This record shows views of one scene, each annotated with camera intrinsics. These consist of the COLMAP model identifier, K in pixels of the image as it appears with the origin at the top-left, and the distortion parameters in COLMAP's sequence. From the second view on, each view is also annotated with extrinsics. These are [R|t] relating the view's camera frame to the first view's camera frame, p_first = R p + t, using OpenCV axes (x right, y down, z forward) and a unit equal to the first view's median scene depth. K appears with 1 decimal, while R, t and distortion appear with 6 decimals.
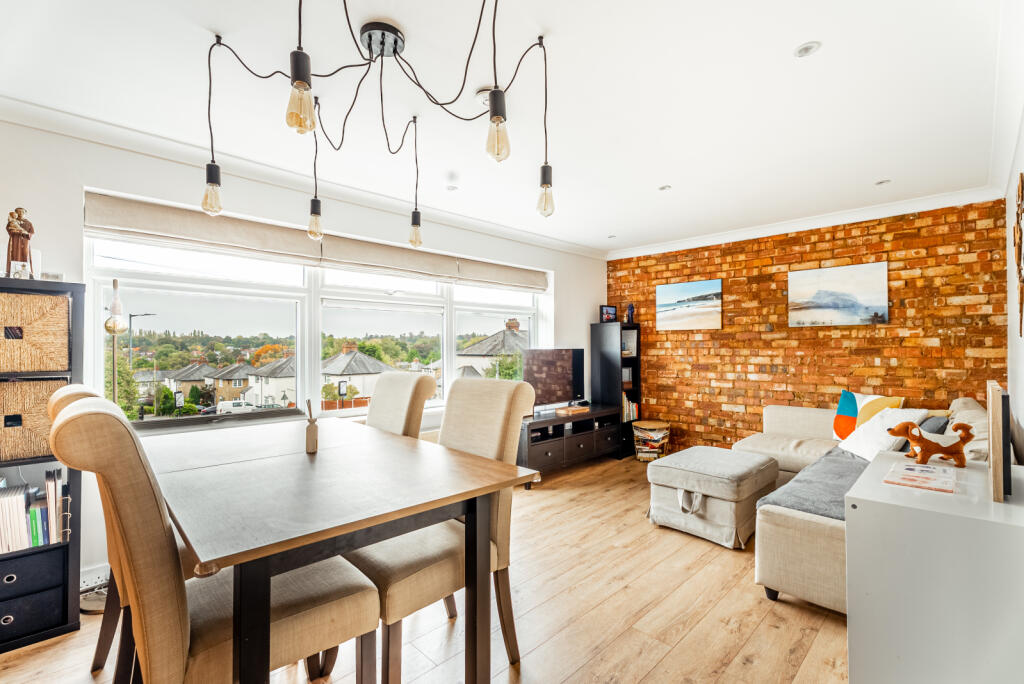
lens RADIAL K [[454.7, 0, 510.7], [0, 454.7, 342.9], [0, 0, 1]] dist [-0.003676, 0.000334]
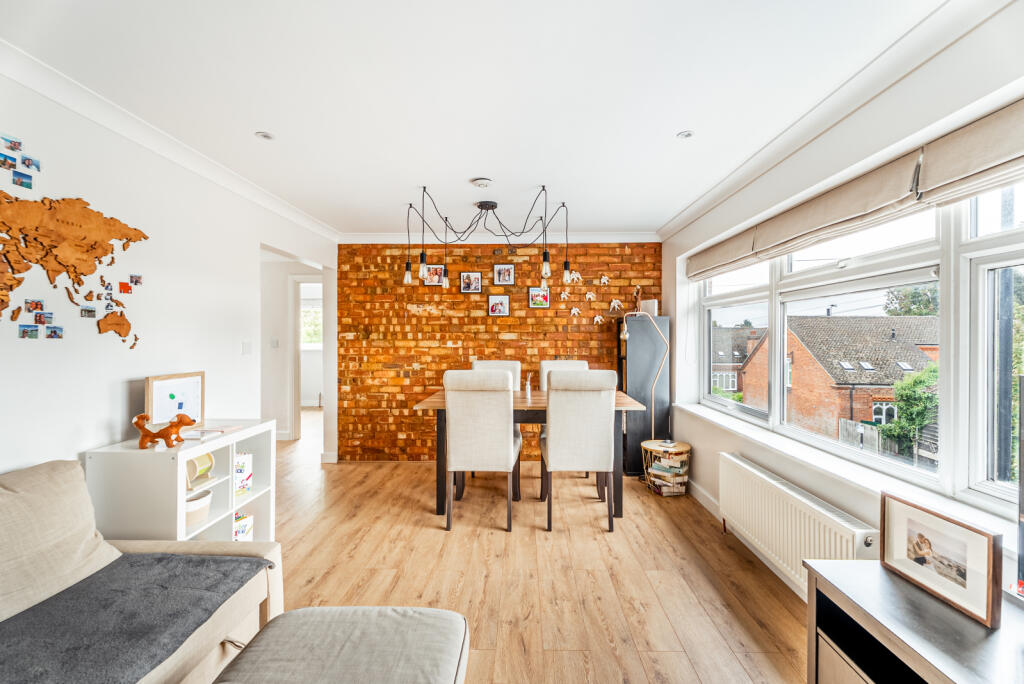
lens RADIAL K [[454.7, 0, 511.7], [0, 454.7, 340.1], [0, 0, 1]] dist [-0.003676, 0.000334]
pose [[-0.716828, 0.001686, -0.697248, 0.911768], [0.003501, 0.999993, -0.001181, -0.017296], [0.697241, -0.003288, -0.716829, 2.109210]]
